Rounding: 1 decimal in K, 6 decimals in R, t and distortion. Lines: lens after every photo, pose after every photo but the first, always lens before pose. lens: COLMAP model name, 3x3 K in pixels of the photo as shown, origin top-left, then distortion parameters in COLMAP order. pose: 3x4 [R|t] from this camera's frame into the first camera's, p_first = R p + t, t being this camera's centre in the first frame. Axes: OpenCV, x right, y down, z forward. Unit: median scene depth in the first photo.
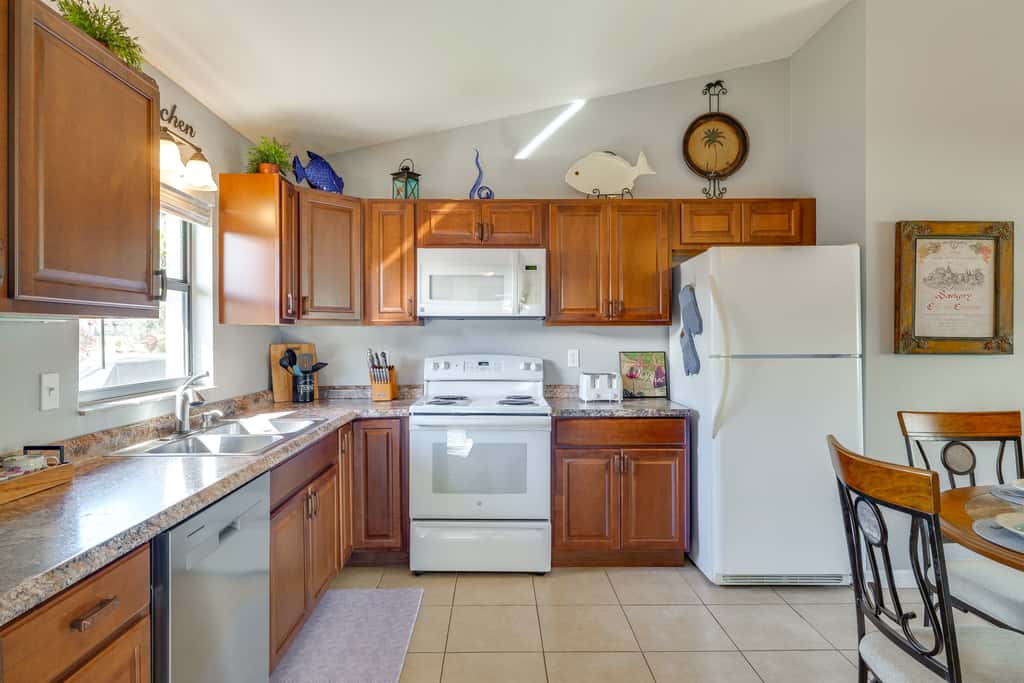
lens RADIAL K [[568.1, 0, 503.5], [0, 568.1, 335.4], [0, 0, 1]] dist [-0.001294, -0.000376]
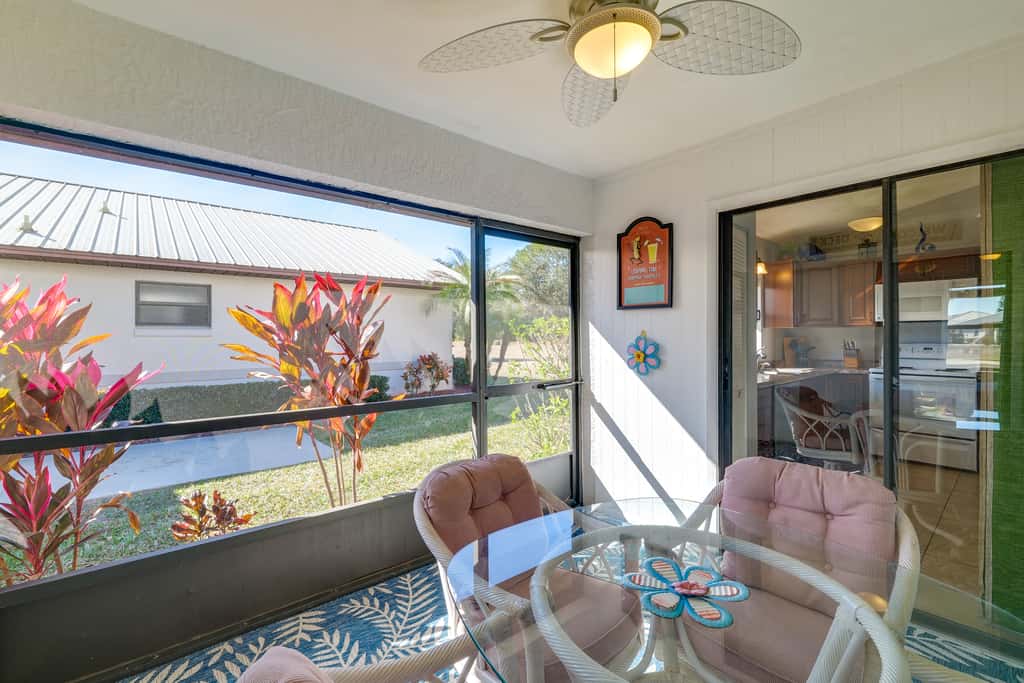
lens RADIAL K [[416.5, 0, 511.0], [0, 416.5, 336.1], [0, 0, 1]] dist [-0.002572, -0.000246]
pose [[0.631548, -0.004003, -0.775327, 0.167802], [0.000680, 0.999989, -0.004609, 0.021306], [0.775337, 0.002384, 0.631543, -0.883387]]
